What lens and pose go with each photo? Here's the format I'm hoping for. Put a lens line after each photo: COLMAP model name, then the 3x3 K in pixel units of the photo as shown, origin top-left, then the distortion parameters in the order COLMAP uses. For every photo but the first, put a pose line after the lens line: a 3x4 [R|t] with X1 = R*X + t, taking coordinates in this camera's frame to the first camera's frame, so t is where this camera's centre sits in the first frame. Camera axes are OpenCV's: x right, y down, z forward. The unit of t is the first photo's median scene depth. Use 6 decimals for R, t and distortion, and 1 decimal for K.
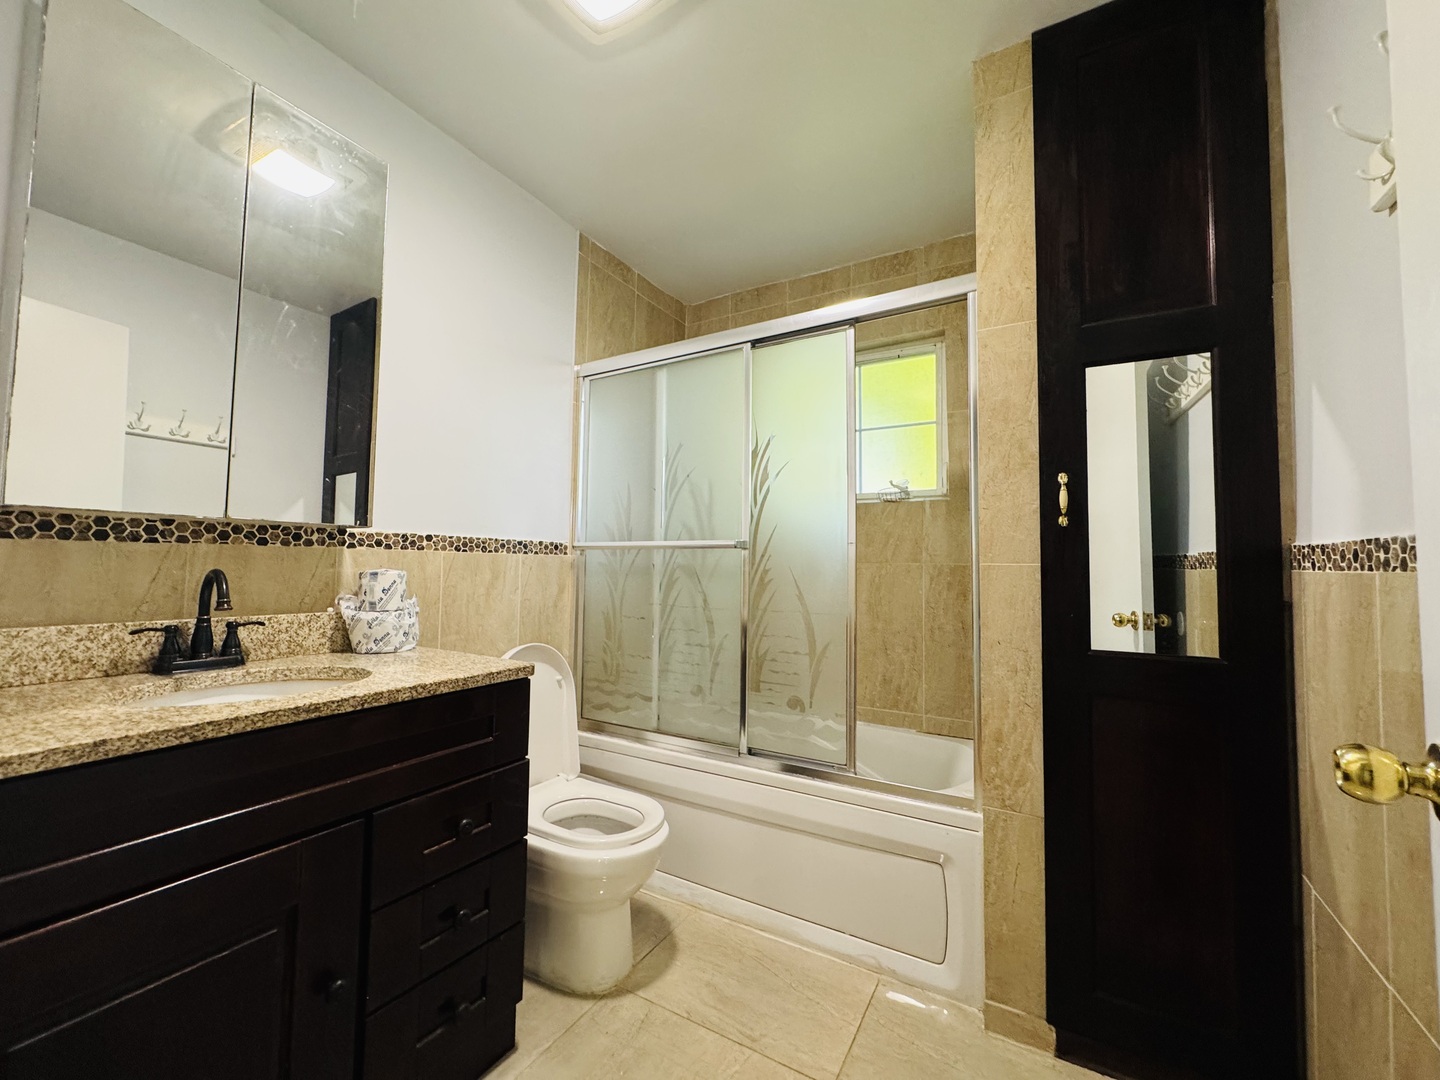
lens RADIAL K [[577.9, 0, 721.3], [0, 577.9, 539.4], [0, 0, 1]] dist [-0.007802, 0.000906]
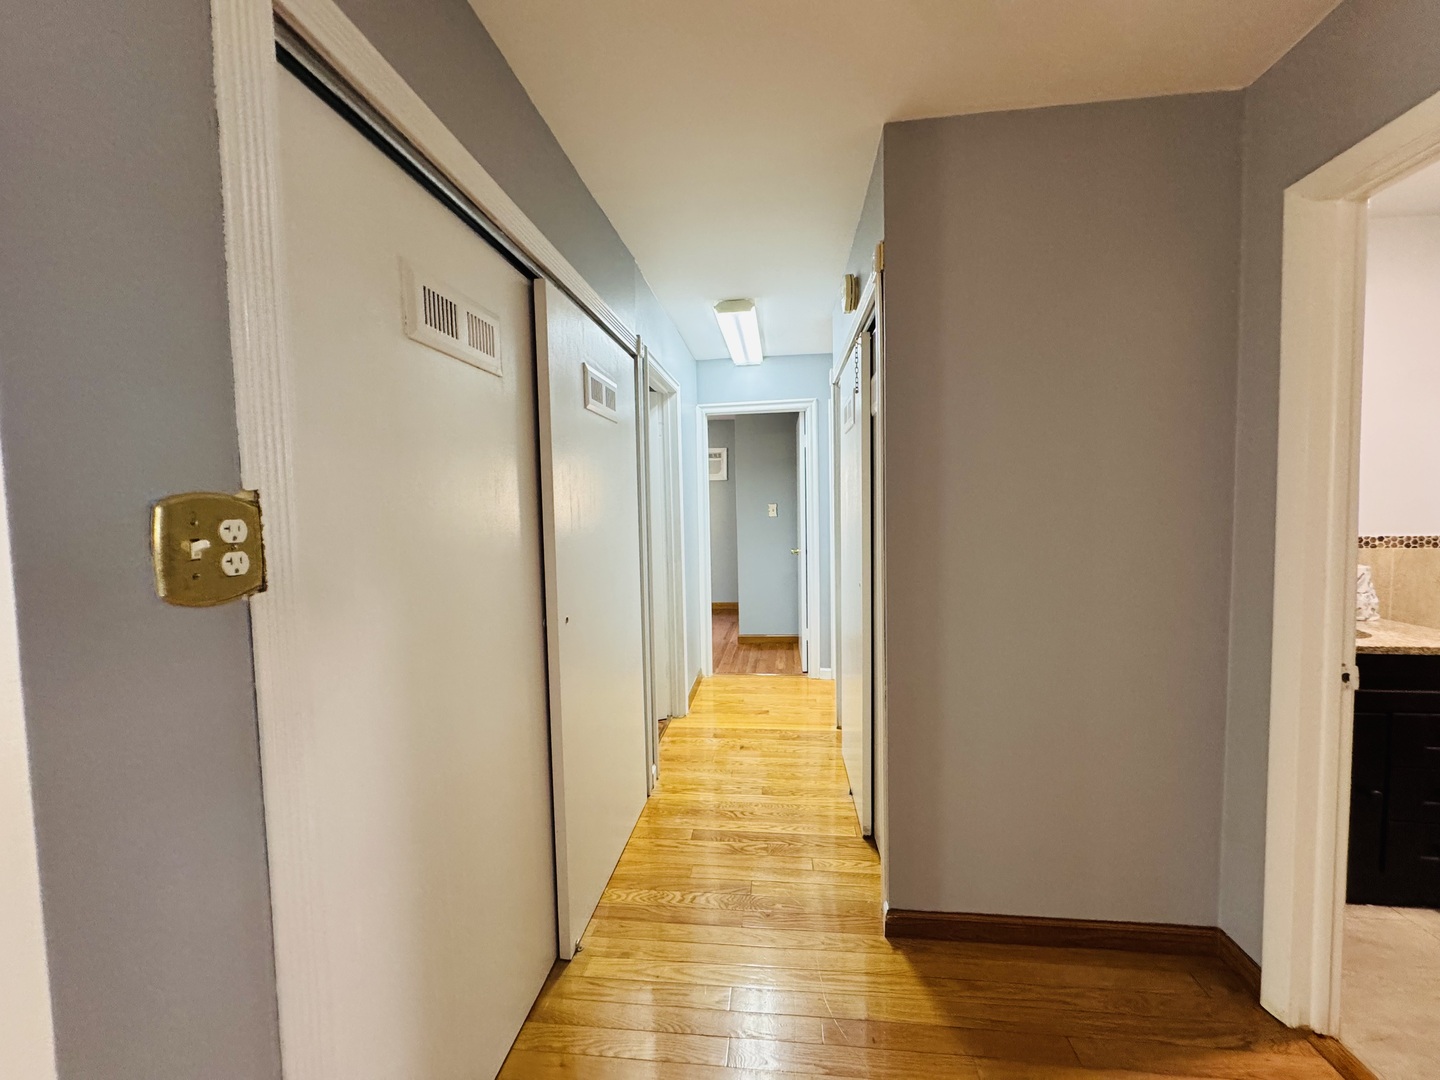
lens RADIAL K [[577.9, 0, 719.3], [0, 577.9, 538.0], [0, 0, 1]] dist [-0.007802, 0.000906]
pose [[0.402012, 0.020961, -0.915395, 0.098249], [0.071327, 0.995983, 0.054131, -0.188660], [0.912852, -0.087053, 0.398902, -0.955037]]
